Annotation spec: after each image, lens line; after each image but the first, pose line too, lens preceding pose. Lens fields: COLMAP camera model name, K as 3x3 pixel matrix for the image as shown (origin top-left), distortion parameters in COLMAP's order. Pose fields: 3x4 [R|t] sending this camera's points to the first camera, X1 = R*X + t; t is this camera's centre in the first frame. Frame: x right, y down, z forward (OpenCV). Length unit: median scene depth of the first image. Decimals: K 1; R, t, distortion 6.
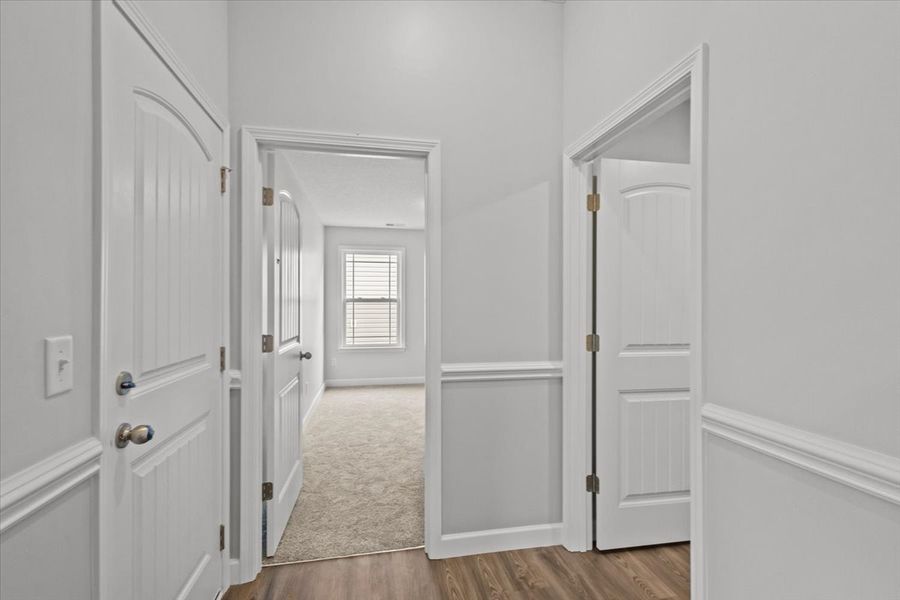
lens RADIAL K [[416.0, 0, 453.4], [0, 416.0, 302.1], [0, 0, 1]] dist [0.015622, -0.000069]
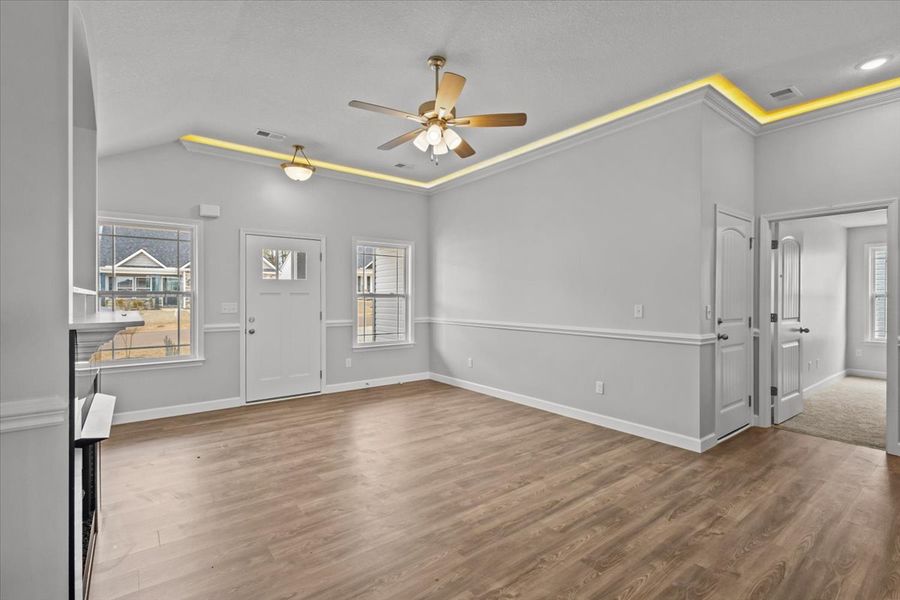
lens RADIAL K [[416.0, 0, 450.2], [0, 416.0, 299.5], [0, 0, 1]] dist [0.015622, -0.000069]
pose [[0.441959, 0.005835, -0.897016, 0.673884], [-0.001502, 0.999982, 0.005765, 0.001690], [0.897034, -0.001200, 0.441960, -1.282961]]
